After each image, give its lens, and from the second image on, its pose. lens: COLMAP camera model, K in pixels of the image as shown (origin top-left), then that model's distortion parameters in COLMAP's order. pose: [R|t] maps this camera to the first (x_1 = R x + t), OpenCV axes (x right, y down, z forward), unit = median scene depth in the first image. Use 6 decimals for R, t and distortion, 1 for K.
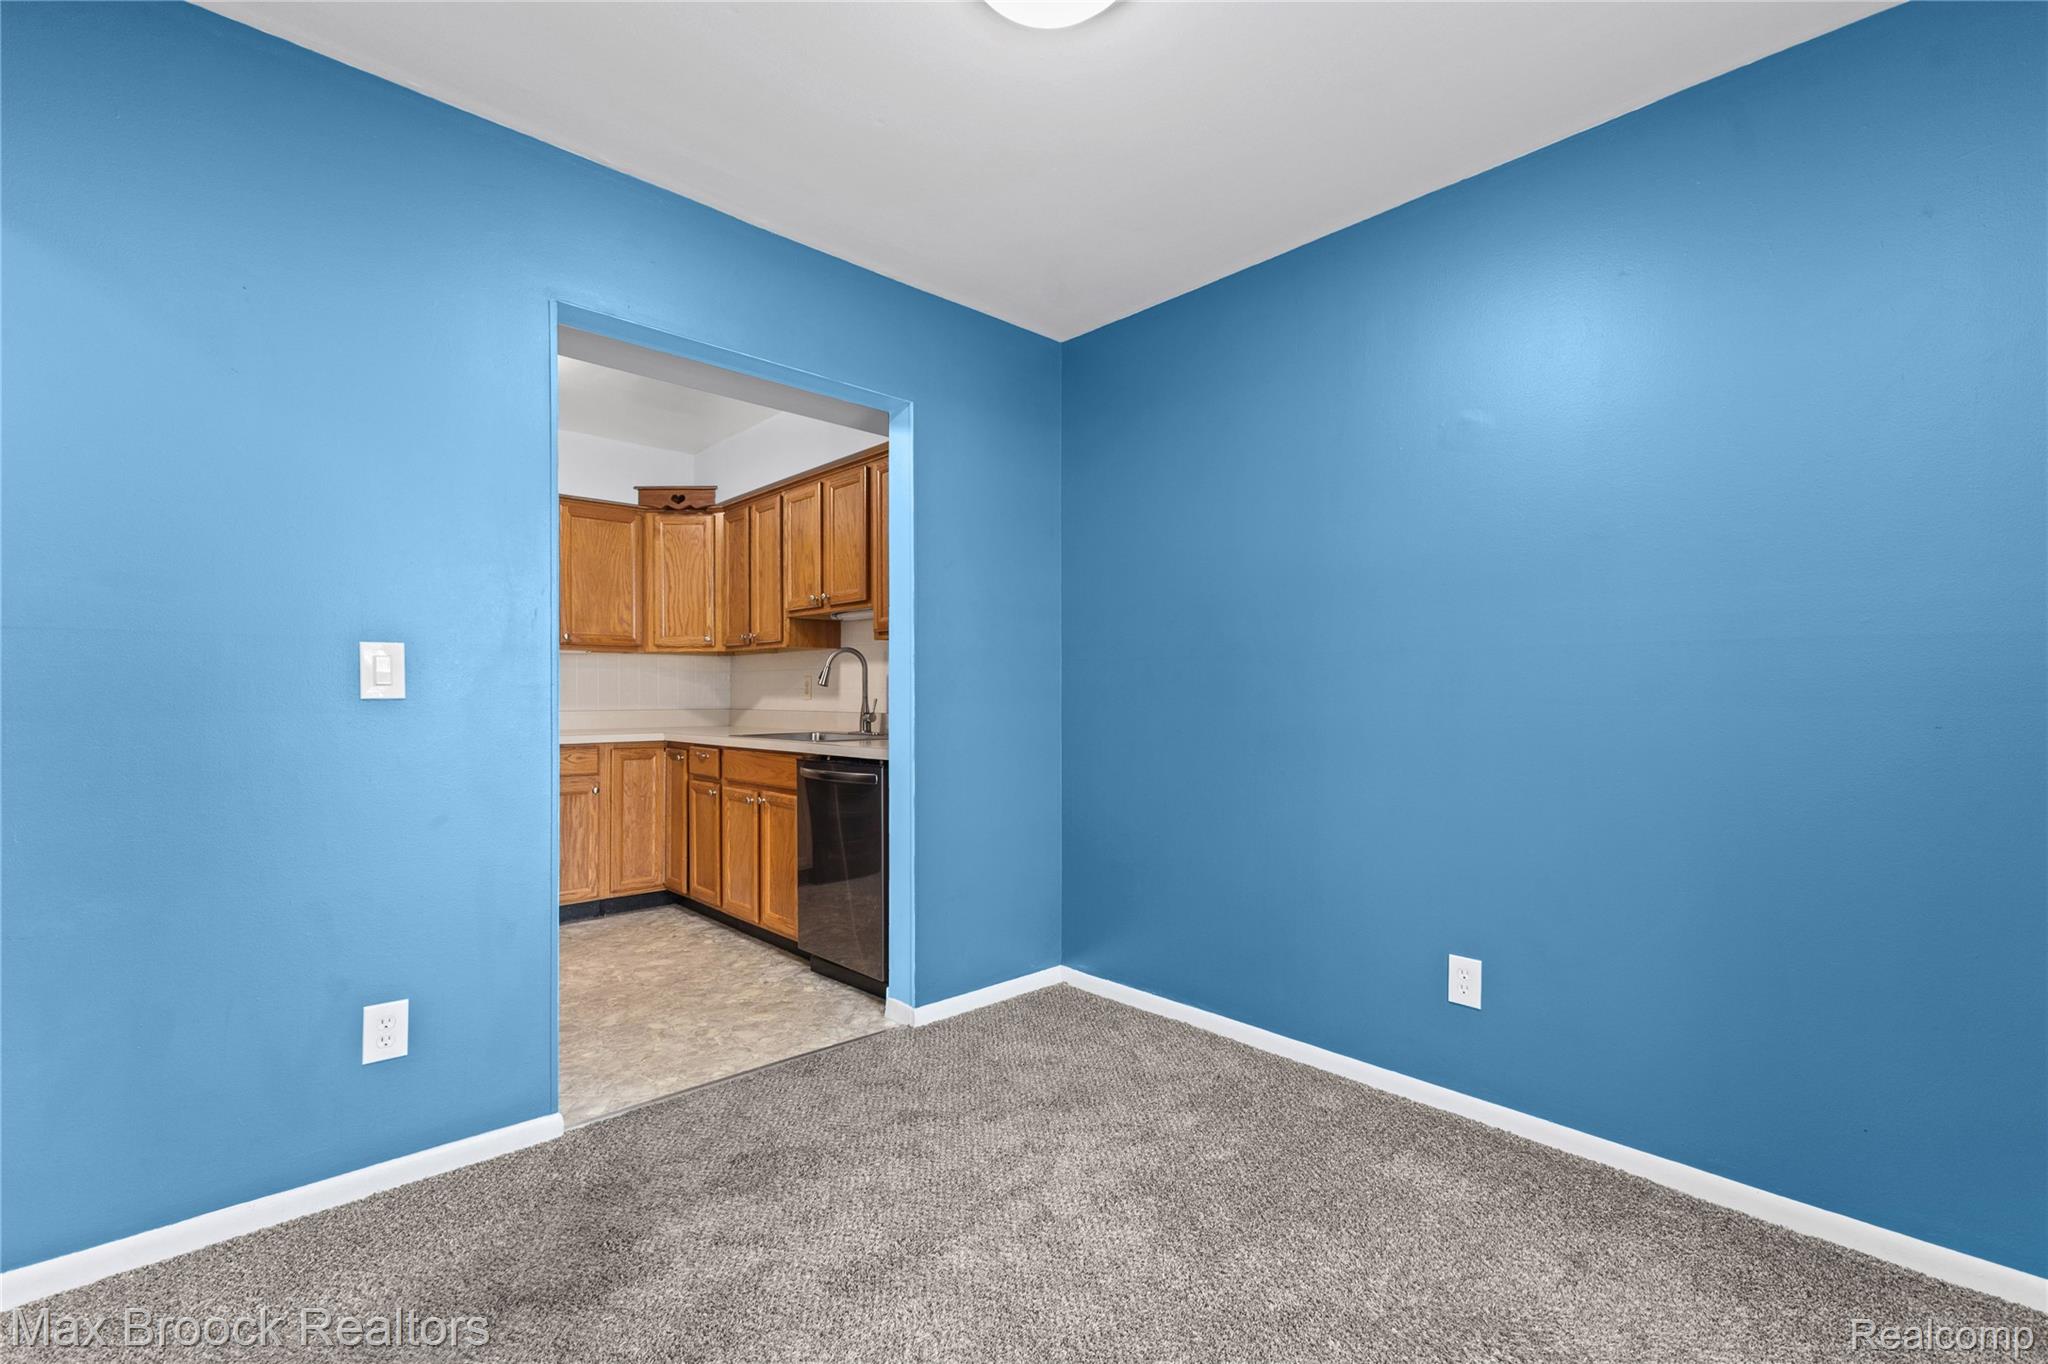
lens RADIAL K [[895.9, 0, 1034.4], [0, 895.9, 702.7], [0, 0, 1]] dist [0.016776, -0.000053]
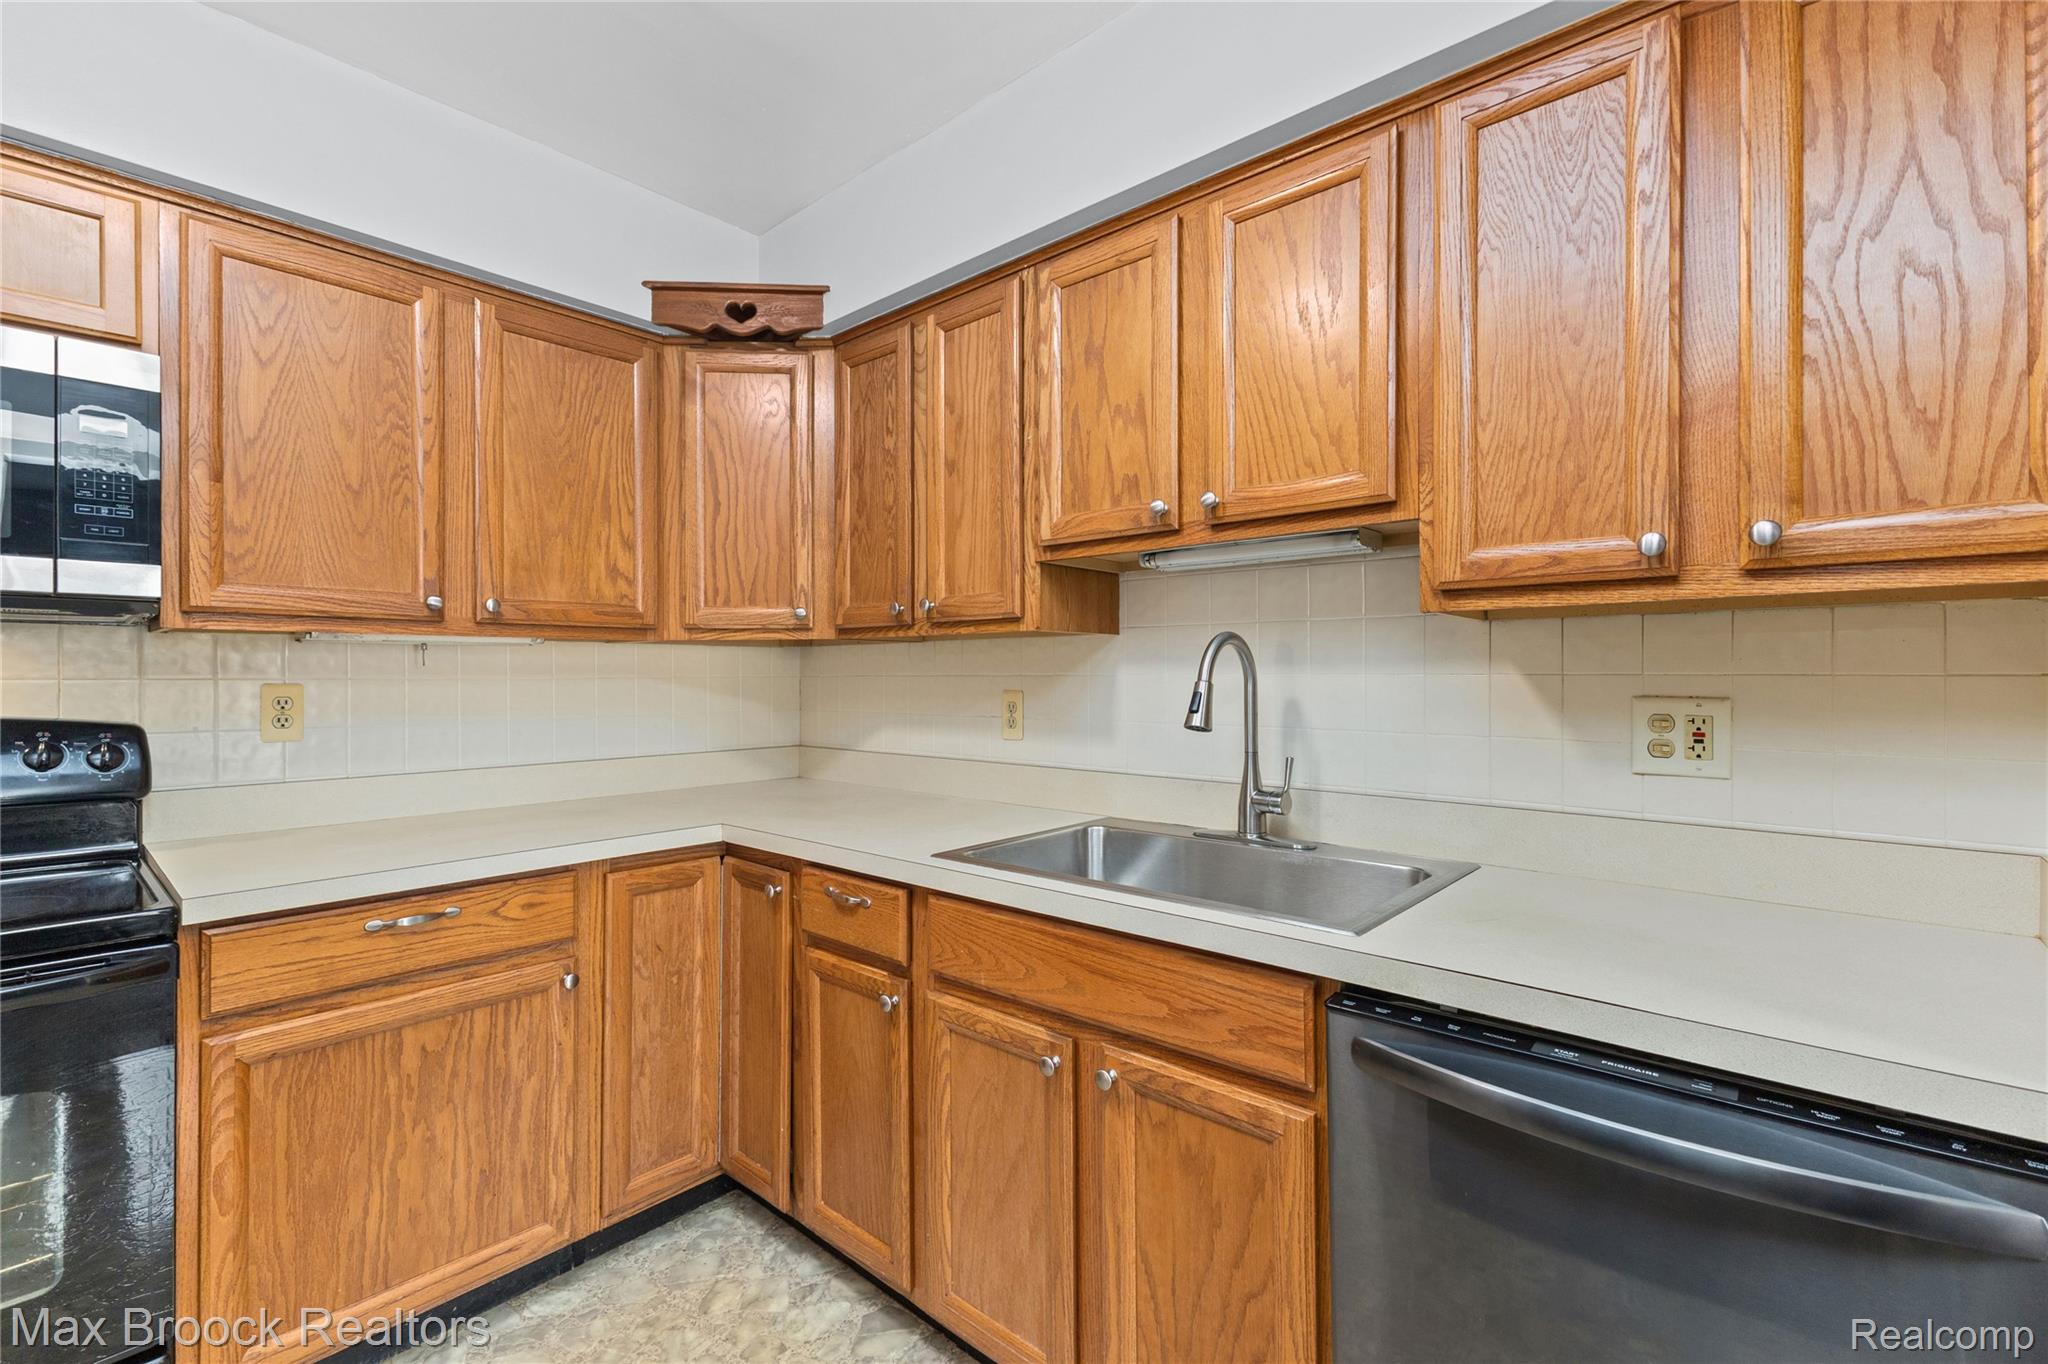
lens RADIAL K [[886.1, 0, 1026.7], [0, 886.1, 673.9], [0, 0, 1]] dist [0.009587, -0.000426]
pose [[0.995495, -0.002360, 0.094787, -0.324588], [0.003373, 0.999939, -0.010535, -0.037714], [-0.094756, 0.010807, 0.995442, 0.587166]]
